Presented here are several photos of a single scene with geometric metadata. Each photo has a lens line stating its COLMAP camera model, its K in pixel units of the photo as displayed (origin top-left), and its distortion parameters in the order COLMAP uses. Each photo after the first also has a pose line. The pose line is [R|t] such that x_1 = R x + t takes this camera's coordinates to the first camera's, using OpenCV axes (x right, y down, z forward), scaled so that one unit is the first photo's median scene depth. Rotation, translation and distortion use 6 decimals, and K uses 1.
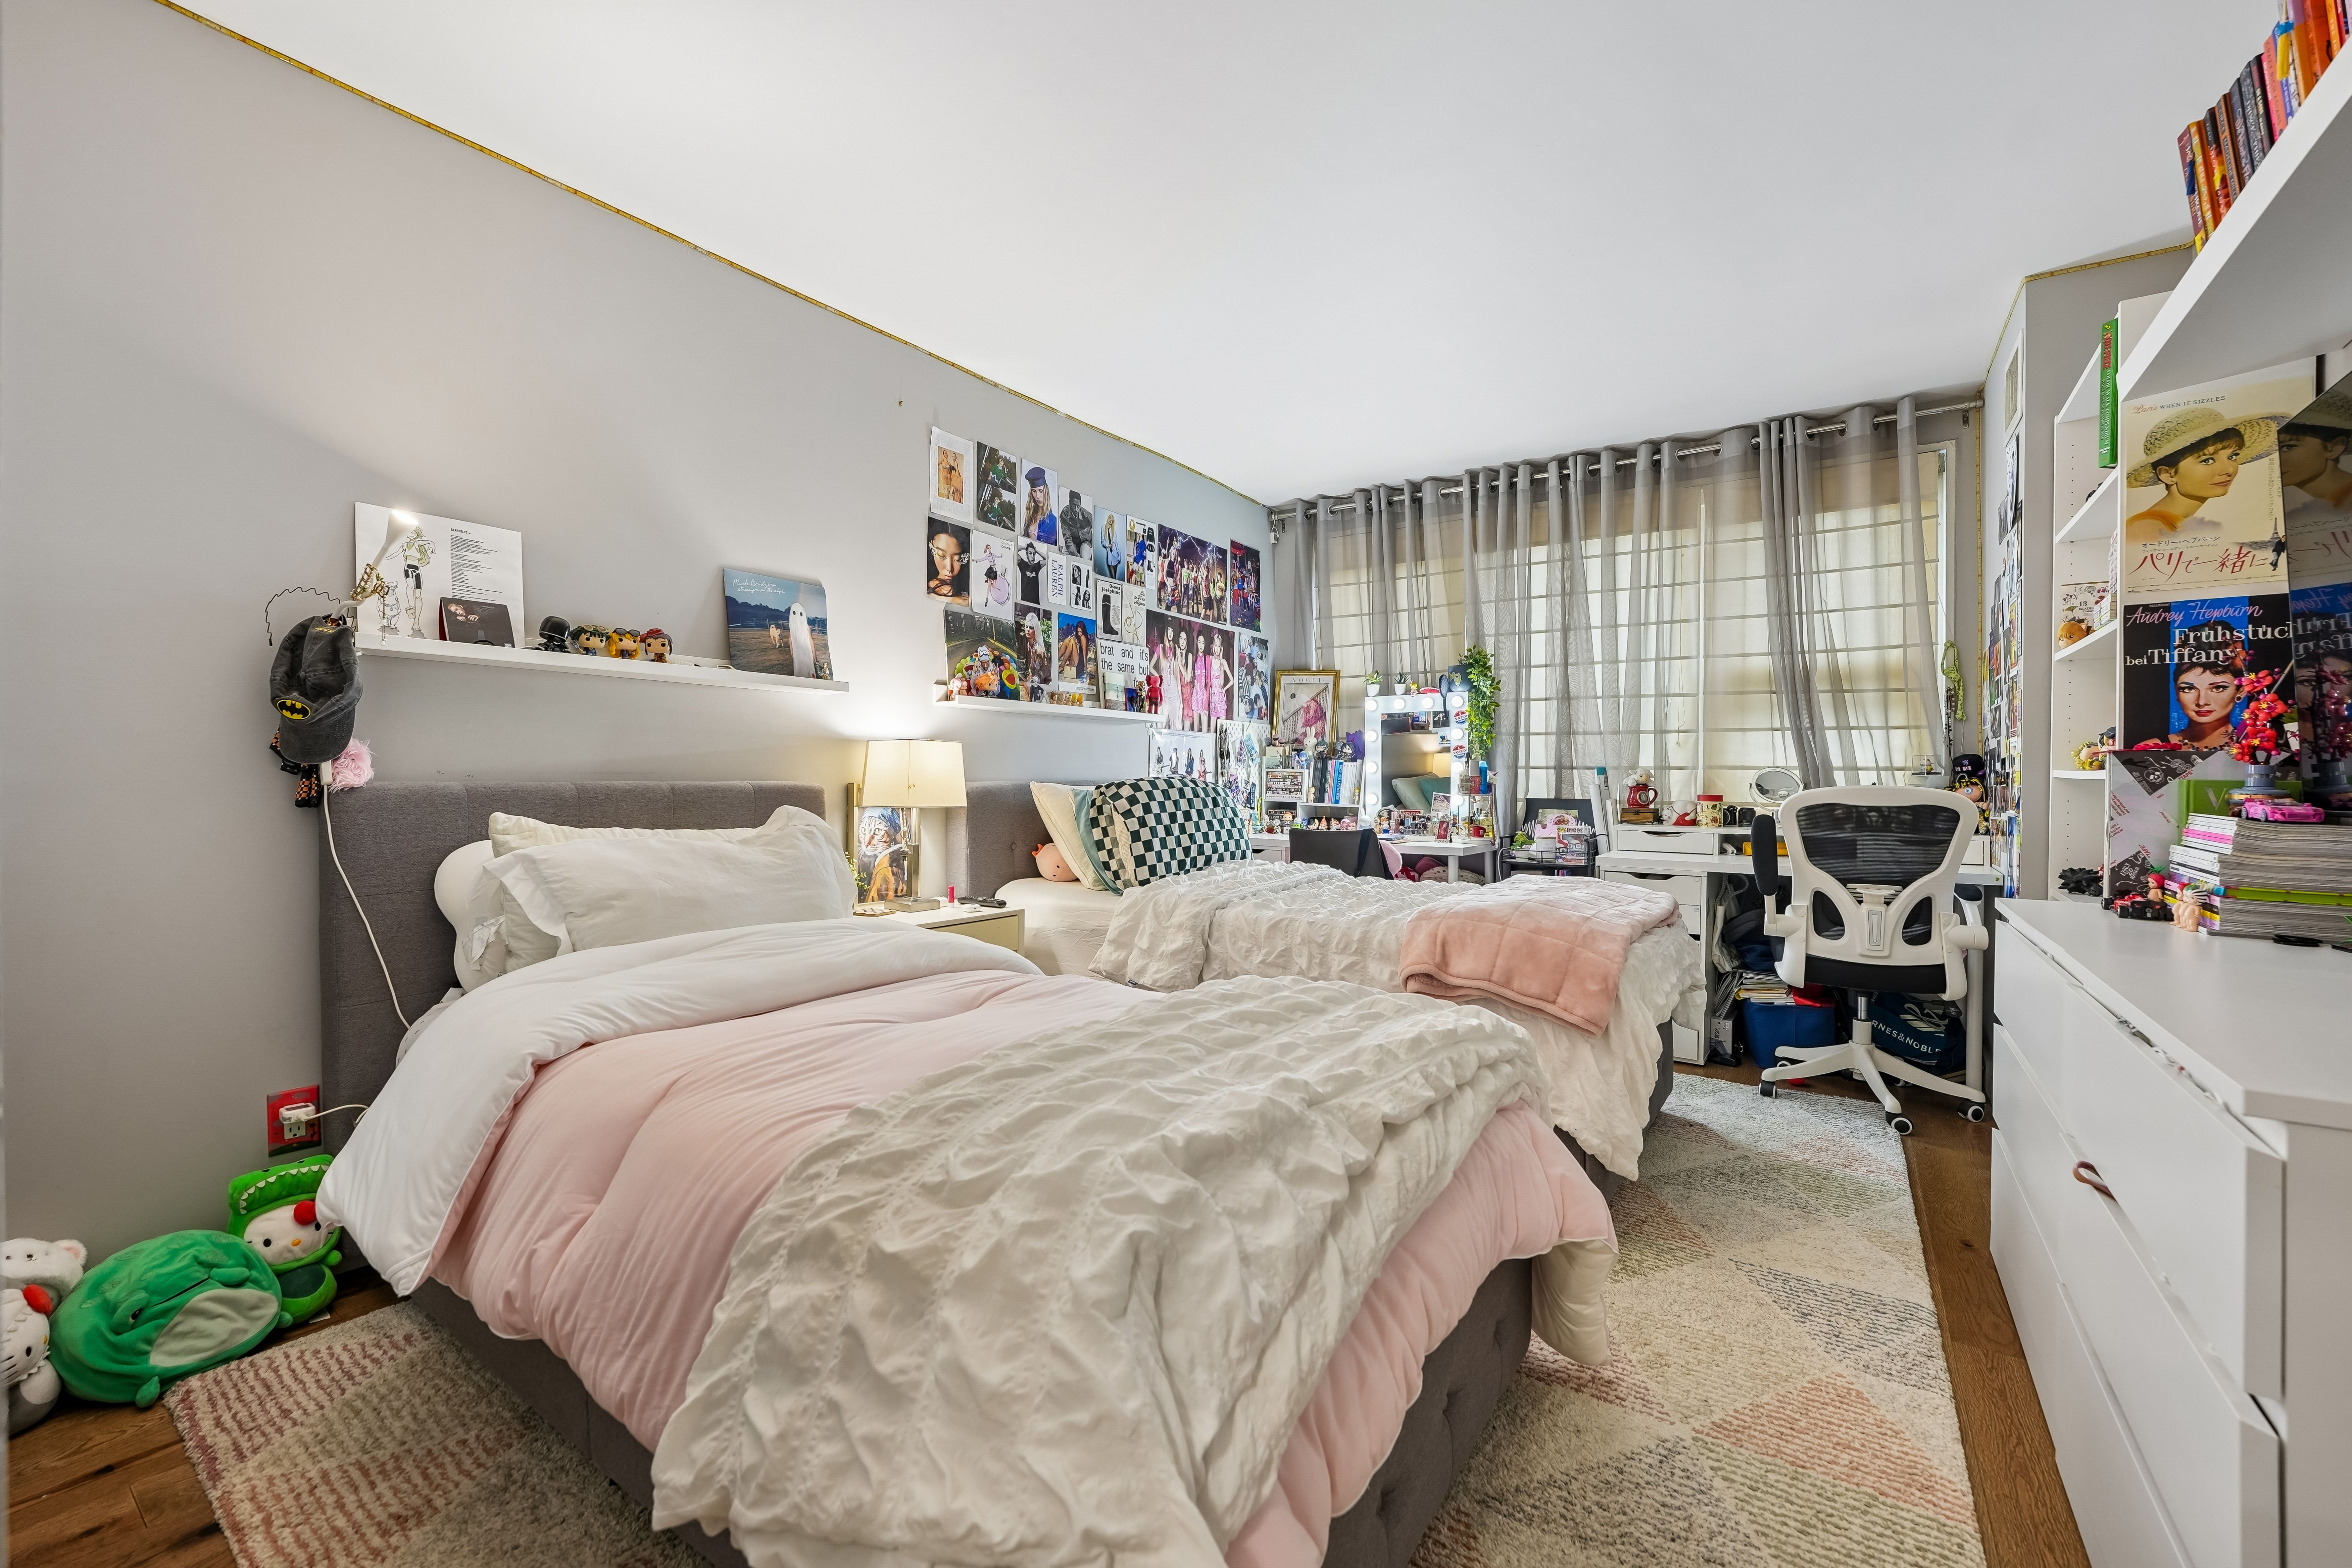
lens RADIAL K [[964.1, 0, 1187.7], [0, 964.1, 805.8], [0, 0, 1]] dist [-0.021351, 0.000104]
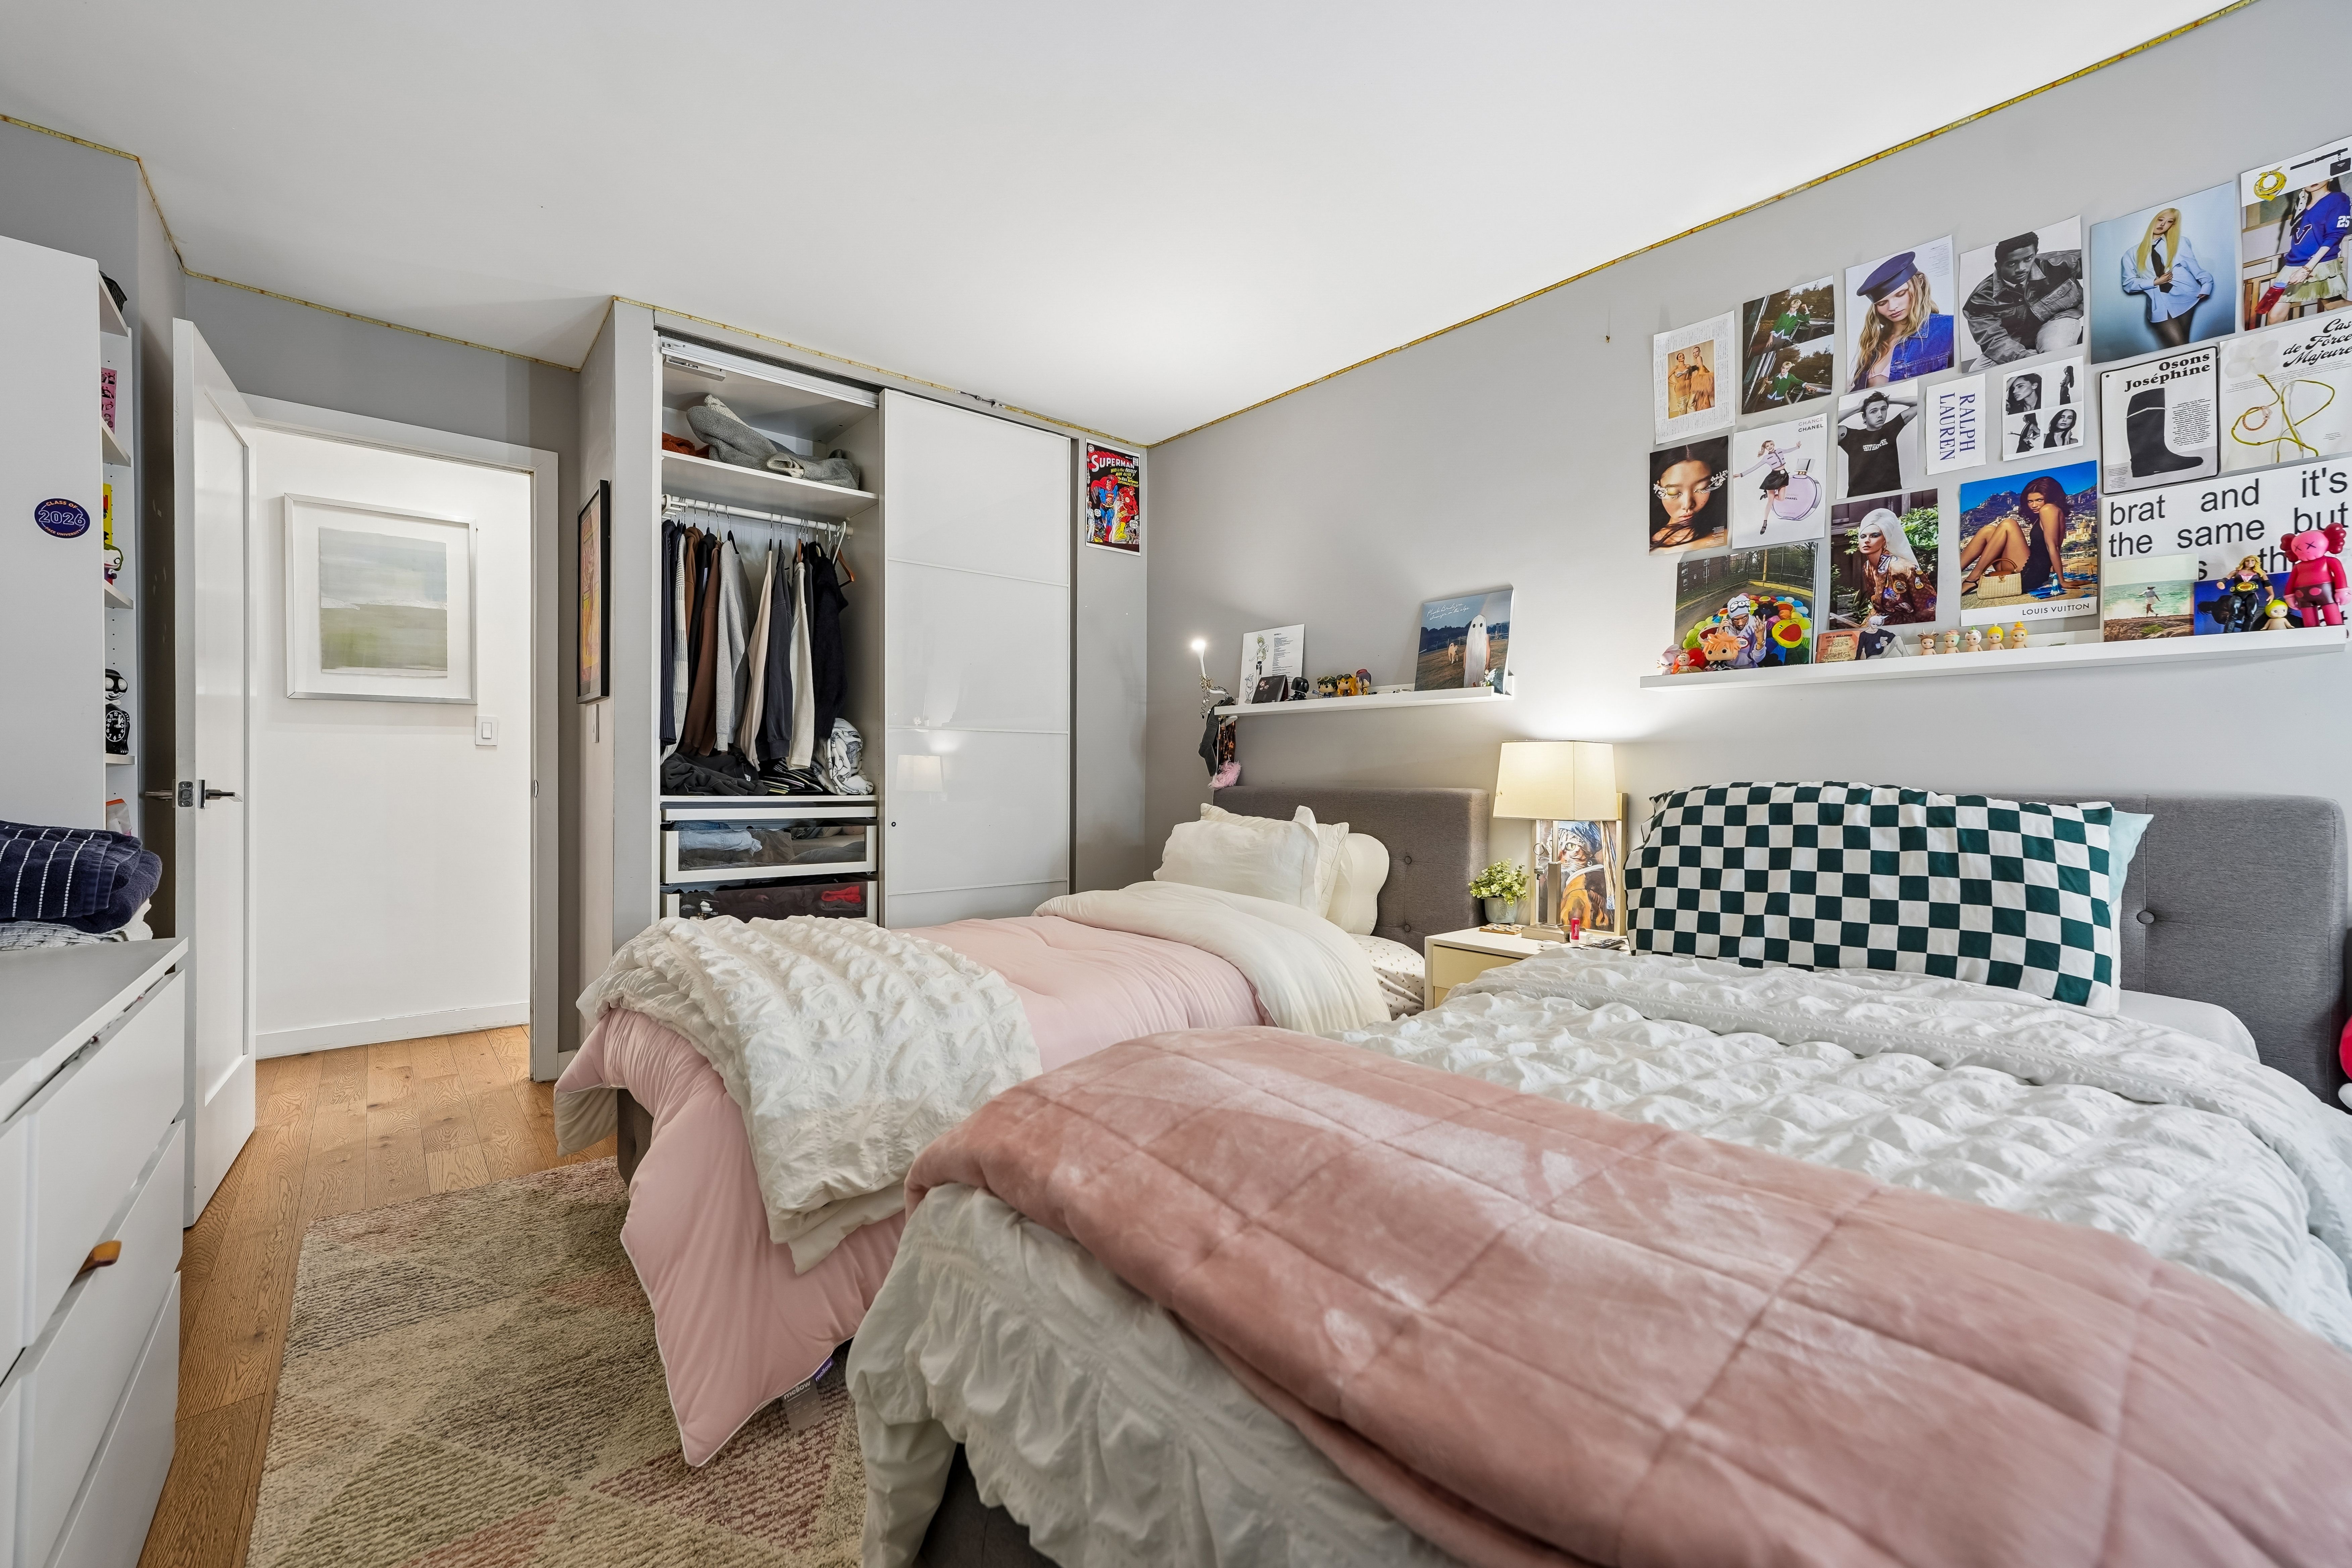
lens RADIAL K [[964.1, 0, 1187.7], [0, 964.1, 805.8], [0, 0, 1]] dist [-0.021351, 0.000104]
pose [[-0.258028, 0.014575, -0.966027, 0.539096], [-0.038376, 0.998943, 0.025322, -0.016903], [0.965375, 0.043606, -0.257196, 0.778875]]
